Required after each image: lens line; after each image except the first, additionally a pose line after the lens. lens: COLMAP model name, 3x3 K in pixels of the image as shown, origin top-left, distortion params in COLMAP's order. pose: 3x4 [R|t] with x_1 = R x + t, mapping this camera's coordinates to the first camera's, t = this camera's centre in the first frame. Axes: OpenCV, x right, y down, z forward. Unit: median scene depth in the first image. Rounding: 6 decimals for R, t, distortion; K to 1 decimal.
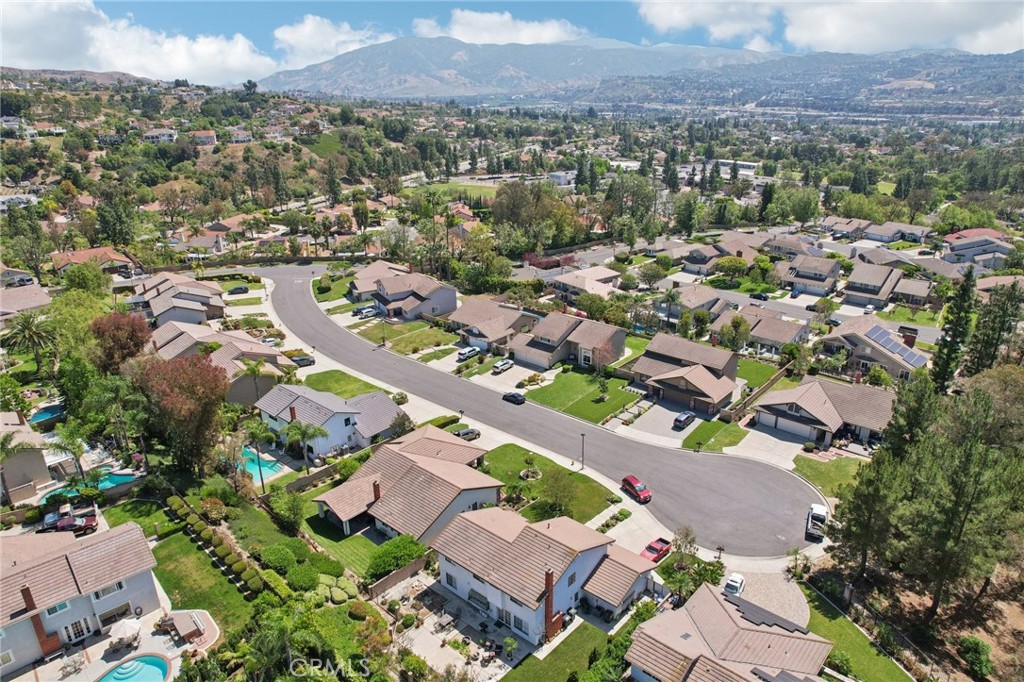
lens RADIAL K [[657.5, 0, 512.0], [0, 657.5, 341.0], [0, 0, 1]] dist [-0.052315, 0.045300]
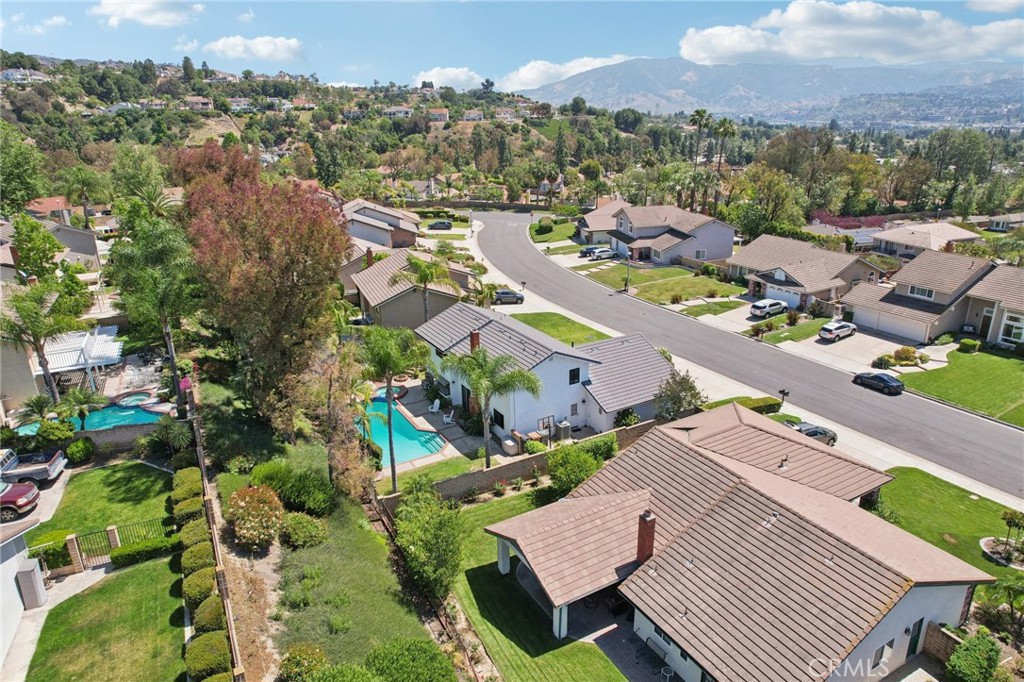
lens RADIAL K [[657.5, 0, 512.0], [0, 657.5, 341.0], [0, 0, 1]] dist [-0.052315, 0.045300]
pose [[0.947378, 0.099374, -0.304301, -0.103611], [-0.103909, 0.994586, 0.001299, 0.072000], [0.302783, 0.030389, 0.952575, 0.357321]]
